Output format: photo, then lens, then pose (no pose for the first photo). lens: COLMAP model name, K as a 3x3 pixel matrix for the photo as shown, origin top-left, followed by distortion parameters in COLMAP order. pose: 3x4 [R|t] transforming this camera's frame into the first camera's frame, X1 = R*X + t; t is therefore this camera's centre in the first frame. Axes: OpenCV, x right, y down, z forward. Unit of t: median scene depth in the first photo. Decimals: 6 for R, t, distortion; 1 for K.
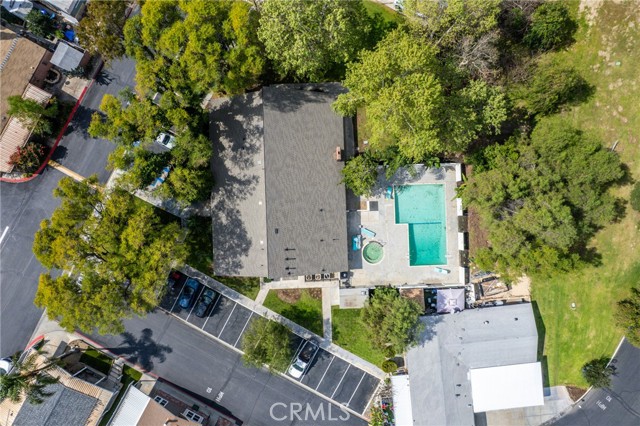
lens RADIAL K [[403.9, 0, 321.2], [0, 403.9, 213.5], [0, 0, 1]] dist [-0.008527, 0.004180]
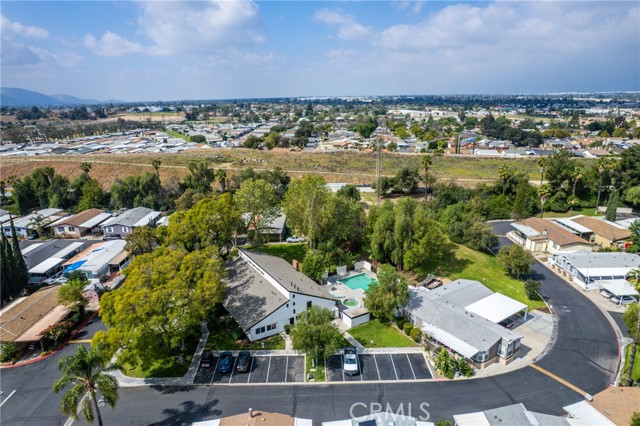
lens RADIAL K [[403.9, 0, 321.3], [0, 403.9, 212.8], [0, 0, 1]] dist [-0.008527, 0.004180]
pose [[0.869193, -0.151870, 0.470574, -0.537681], [0.494161, 0.232969, -0.837574, 1.096380], [0.017573, 0.960552, 0.277543, 0.336481]]
